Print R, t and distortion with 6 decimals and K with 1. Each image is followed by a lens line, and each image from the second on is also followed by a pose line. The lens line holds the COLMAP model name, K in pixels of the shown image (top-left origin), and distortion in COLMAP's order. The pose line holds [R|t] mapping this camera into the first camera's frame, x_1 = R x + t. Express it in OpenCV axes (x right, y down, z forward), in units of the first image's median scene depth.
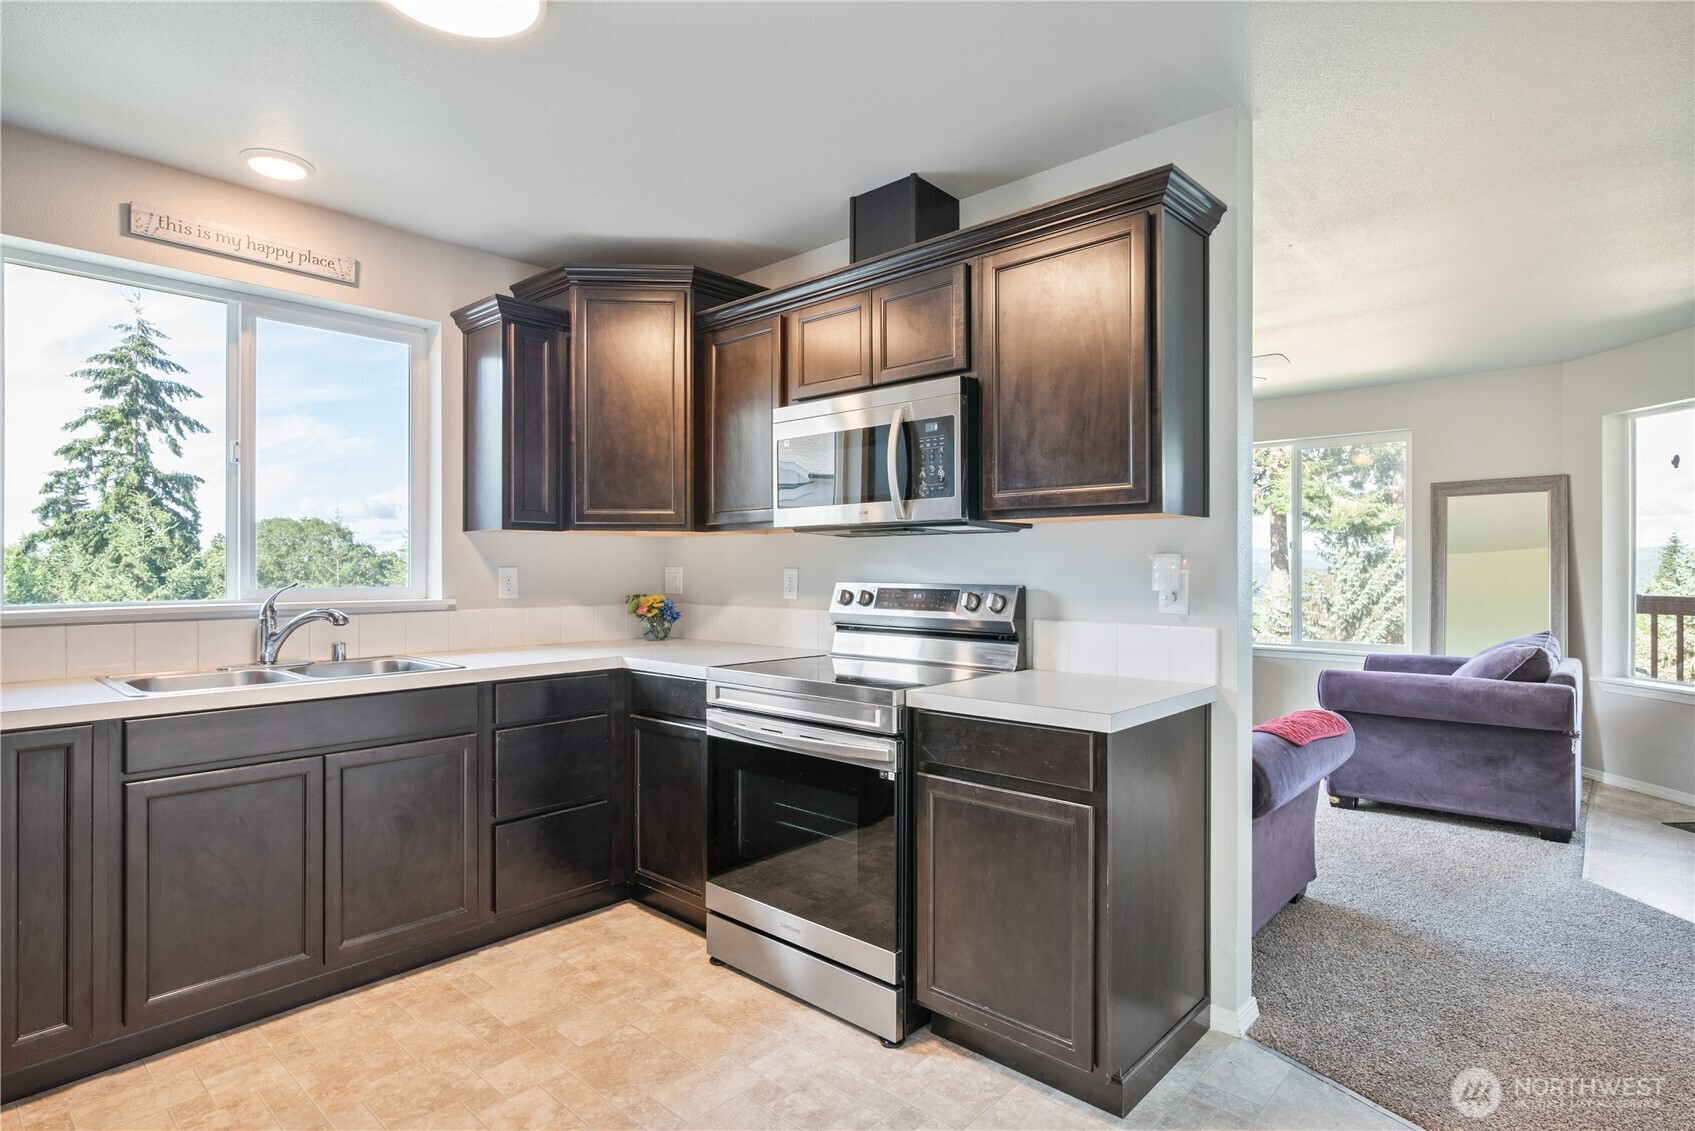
lens RADIAL K [[872.2, 0, 847.7], [0, 872.2, 568.4], [0, 0, 1]] dist [-0.001416, 0.000226]
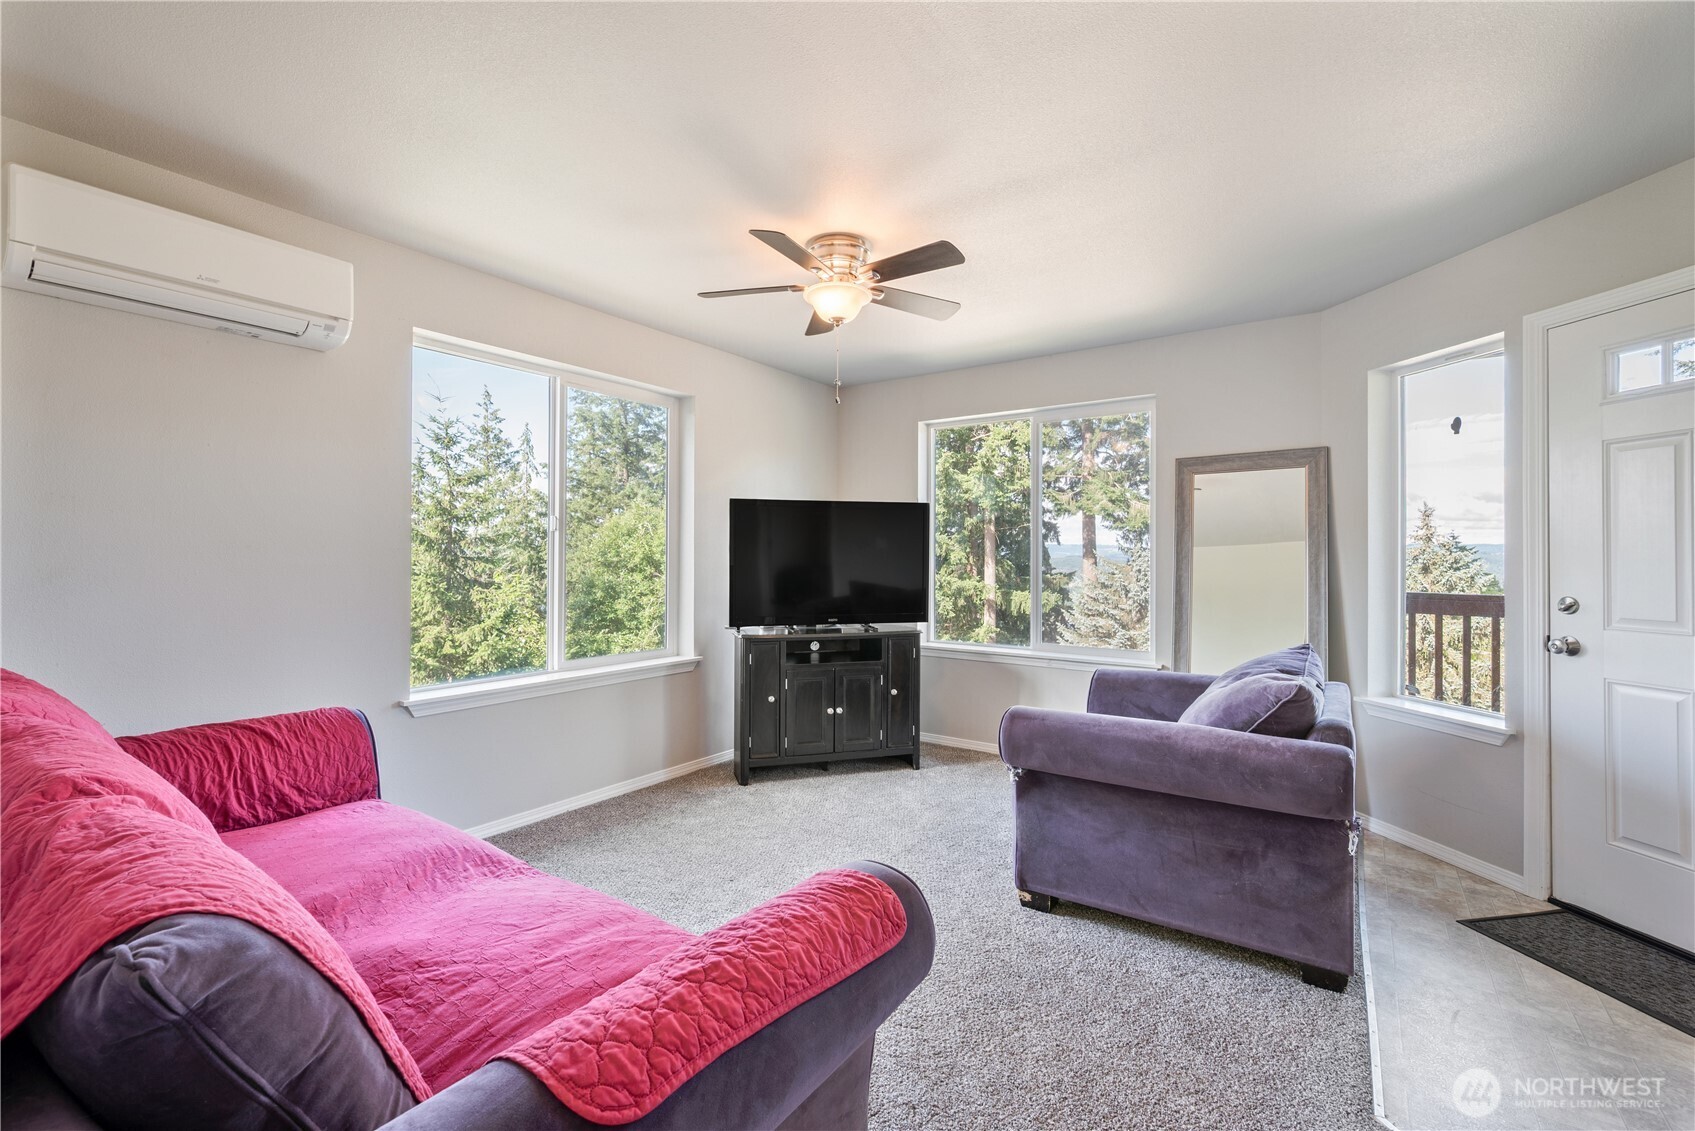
lens RADIAL K [[718.7, 0, 853.1], [0, 718.7, 556.5], [0, 0, 1]] dist [-0.000390, -0.000058]
pose [[0.991946, 0.004250, 0.126592, 0.337527], [-0.003748, 0.999984, -0.004205, 0.000303], [-0.126608, 0.003697, 0.991946, 0.436879]]
